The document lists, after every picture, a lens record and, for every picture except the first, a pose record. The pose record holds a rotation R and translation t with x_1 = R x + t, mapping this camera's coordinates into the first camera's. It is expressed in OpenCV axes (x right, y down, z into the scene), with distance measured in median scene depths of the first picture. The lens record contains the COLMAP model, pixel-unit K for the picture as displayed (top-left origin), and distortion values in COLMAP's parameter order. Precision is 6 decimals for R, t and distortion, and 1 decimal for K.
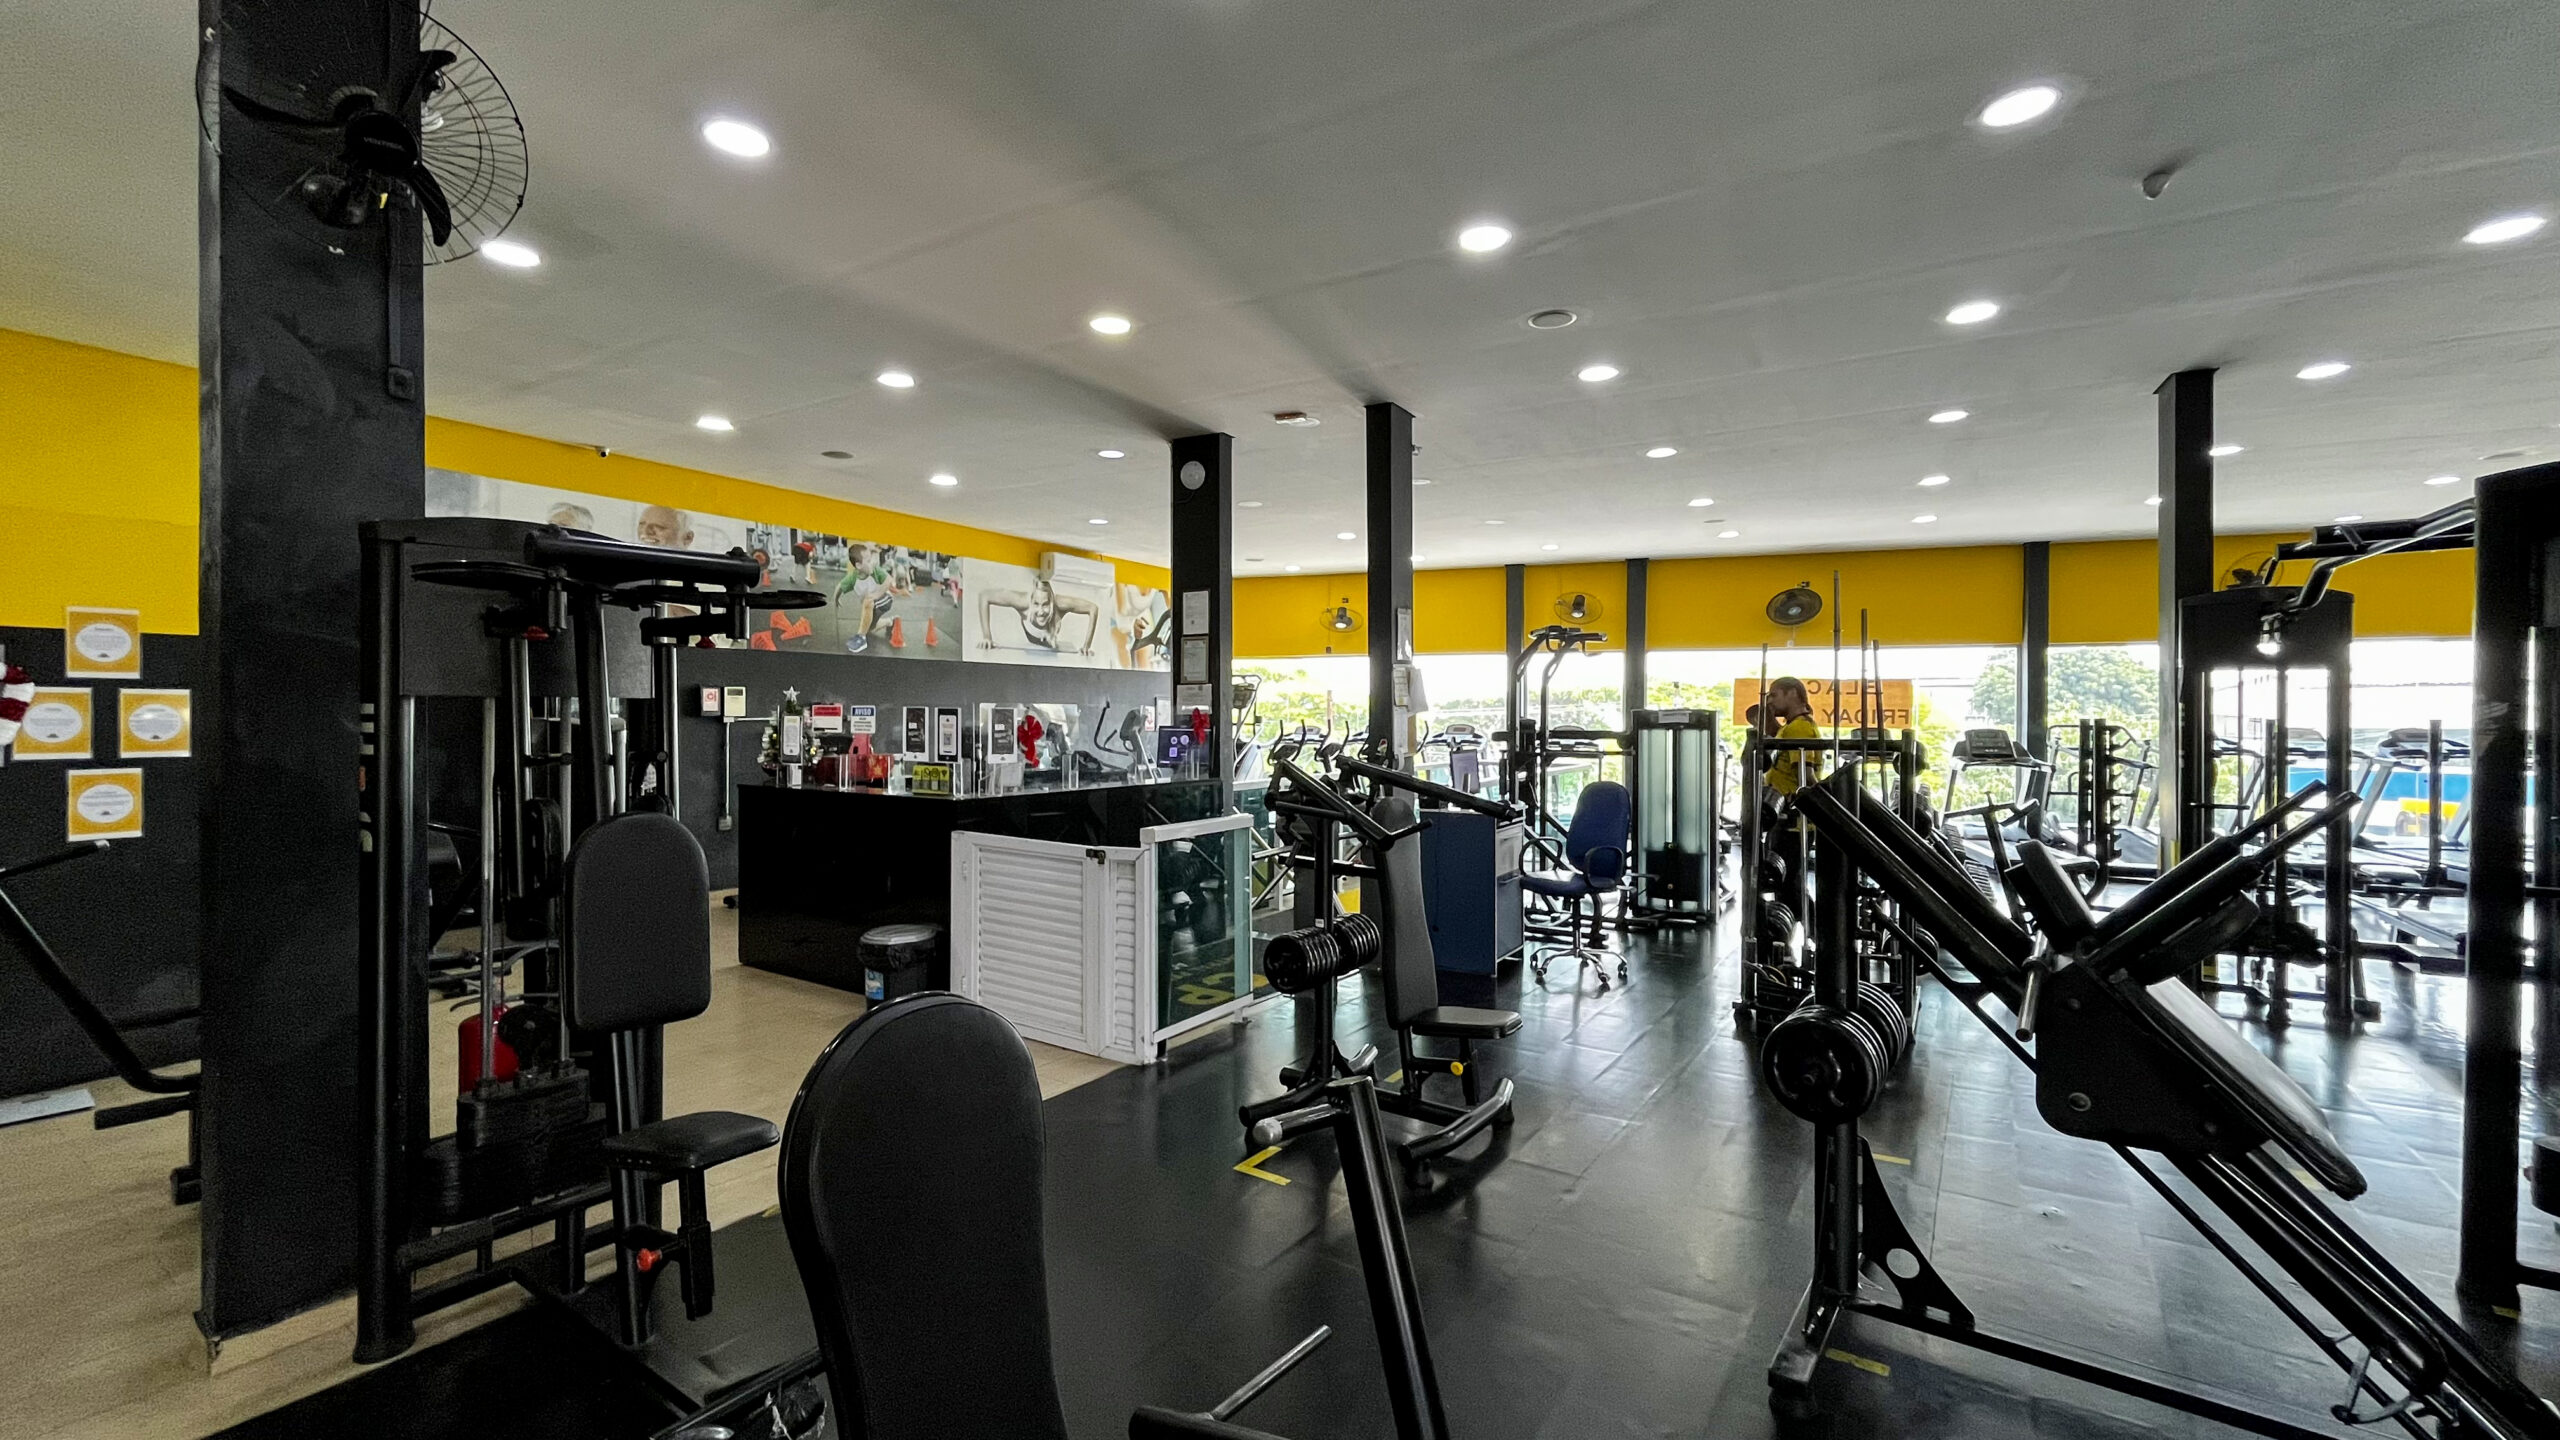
lens RADIAL K [[1043.6, 0, 1280.0], [0, 1043.6, 720.0], [0, 0, 1]] dist [-0.000581, -0.000151]
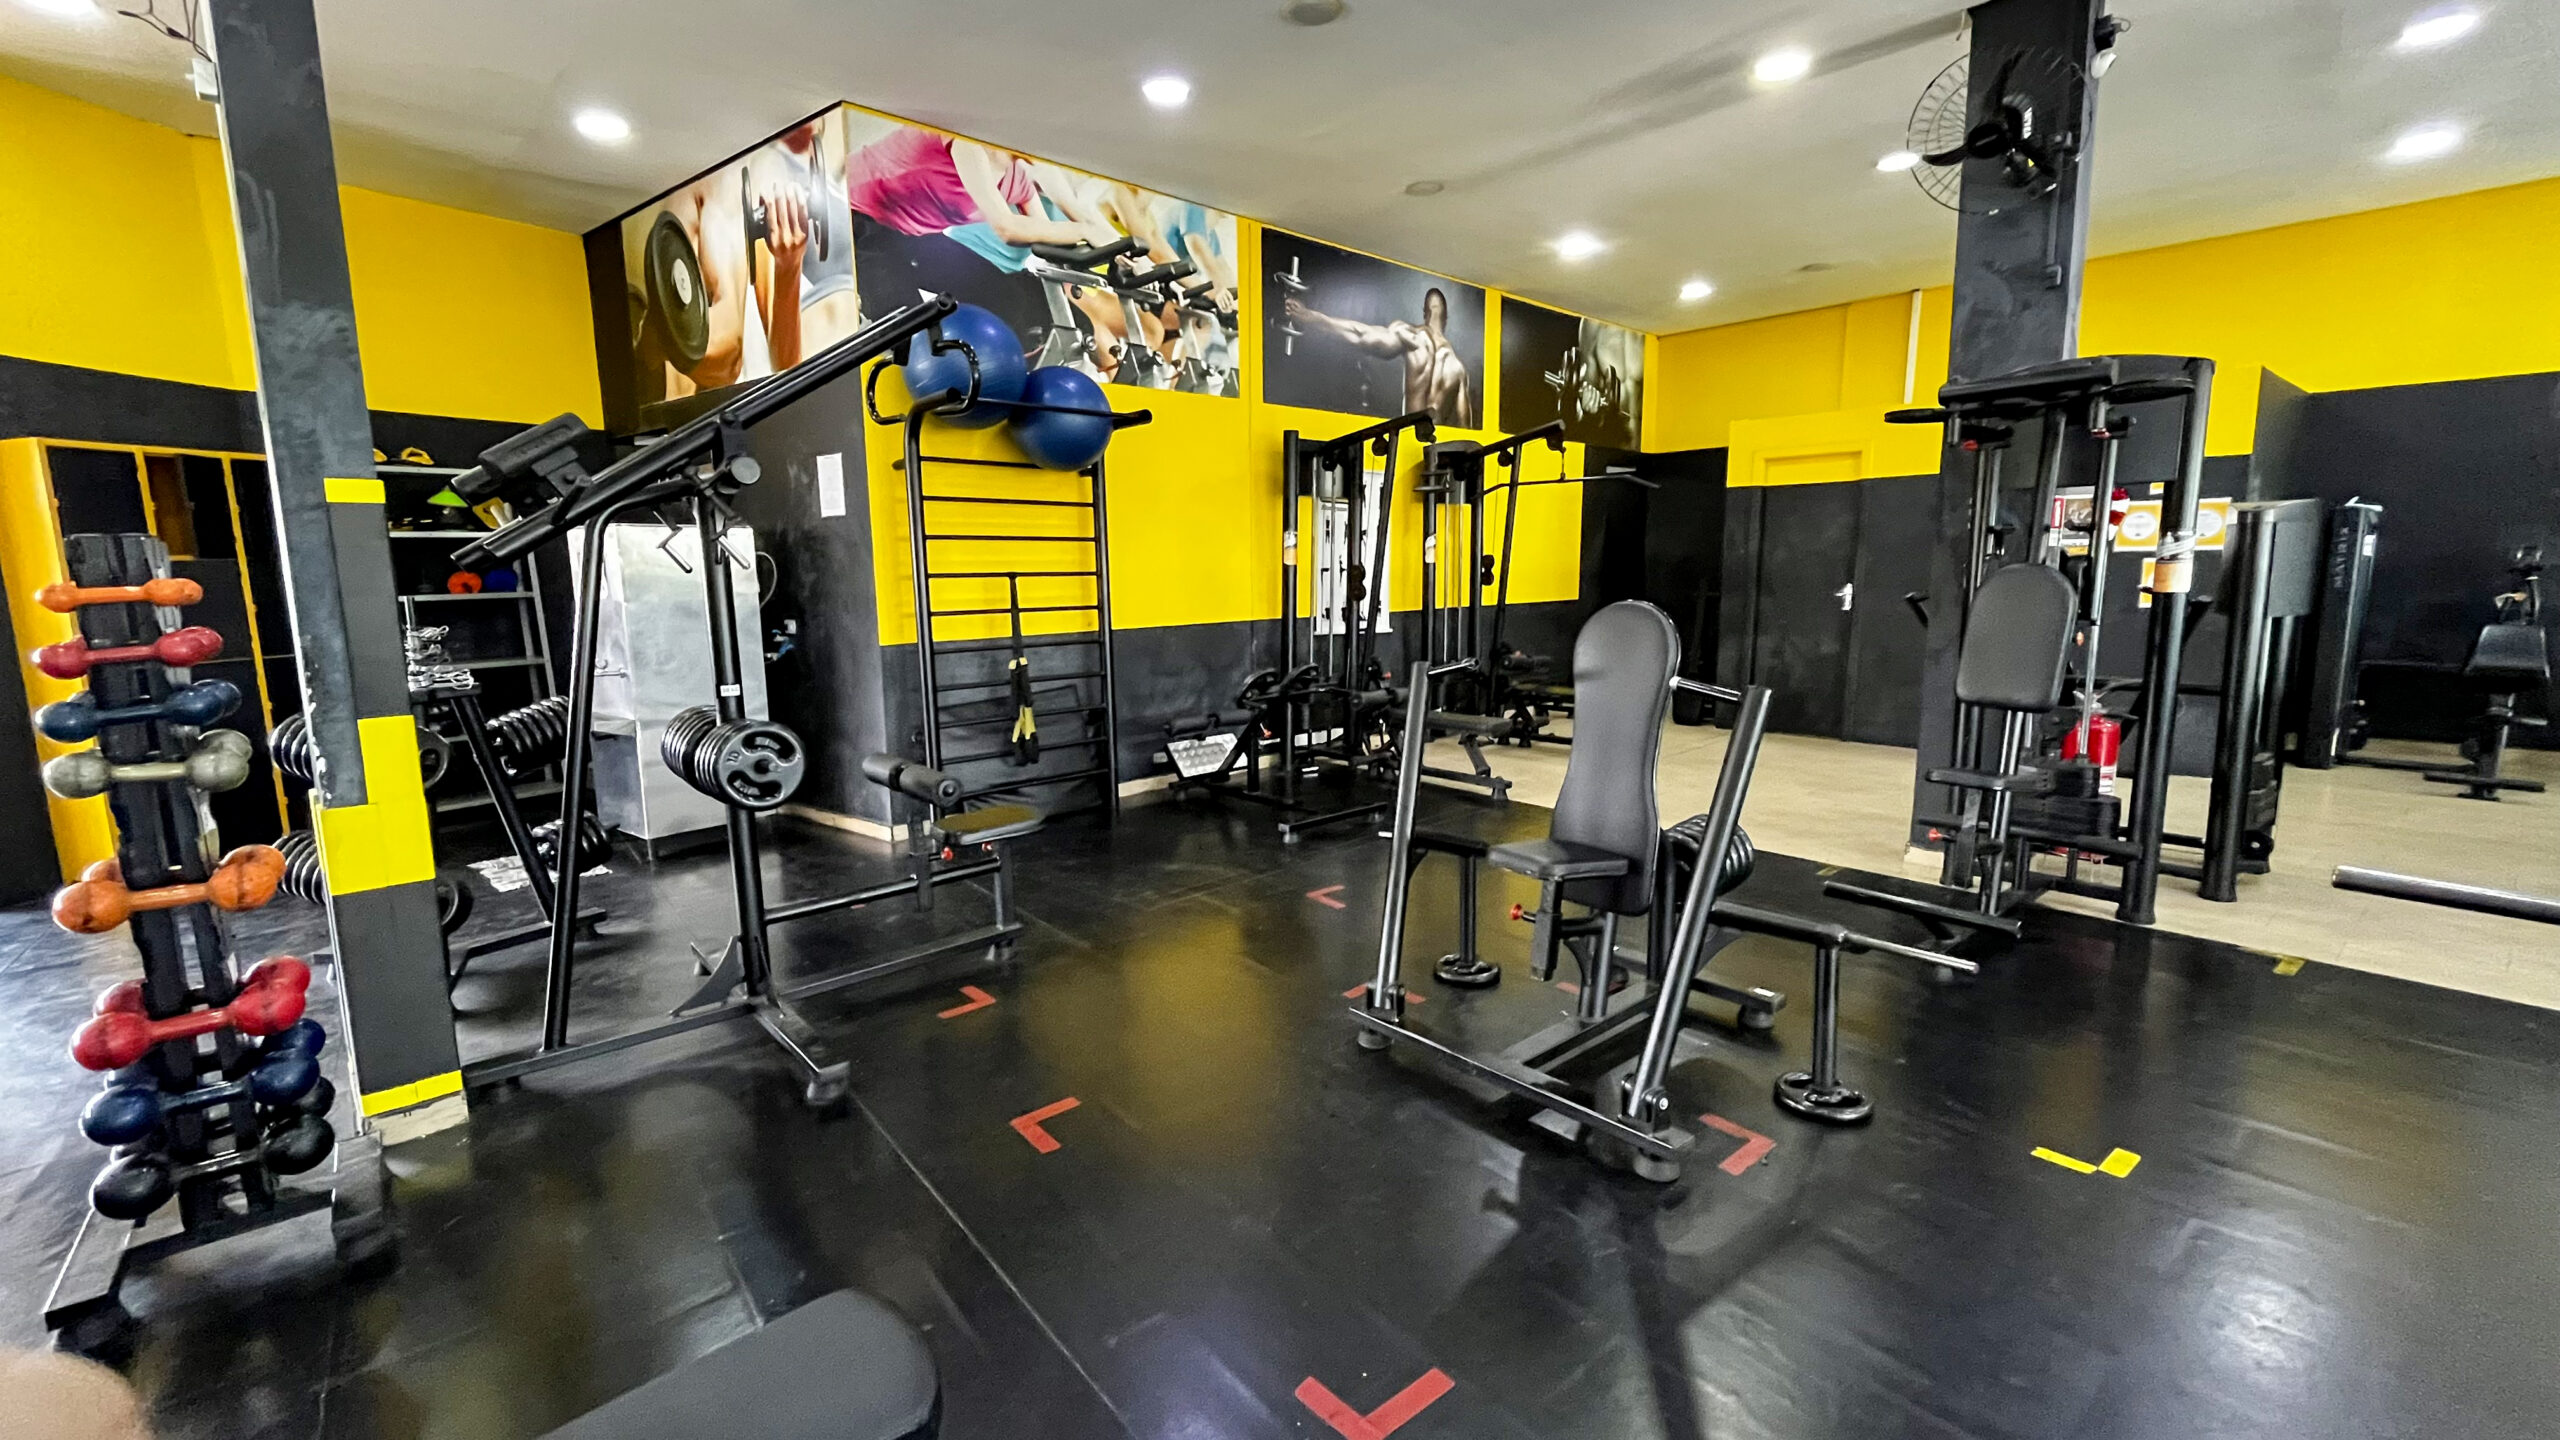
lens RADIAL K [[1043.6, 0, 1280.0], [0, 1043.6, 720.0], [0, 0, 1]] dist [-0.000581, -0.000151]
pose [[-0.295538, 0.140334, -0.944968, 0.968888], [0.013085, 0.989654, 0.142877, 0.073696], [0.955241, 0.029861, -0.294317, 0.411939]]
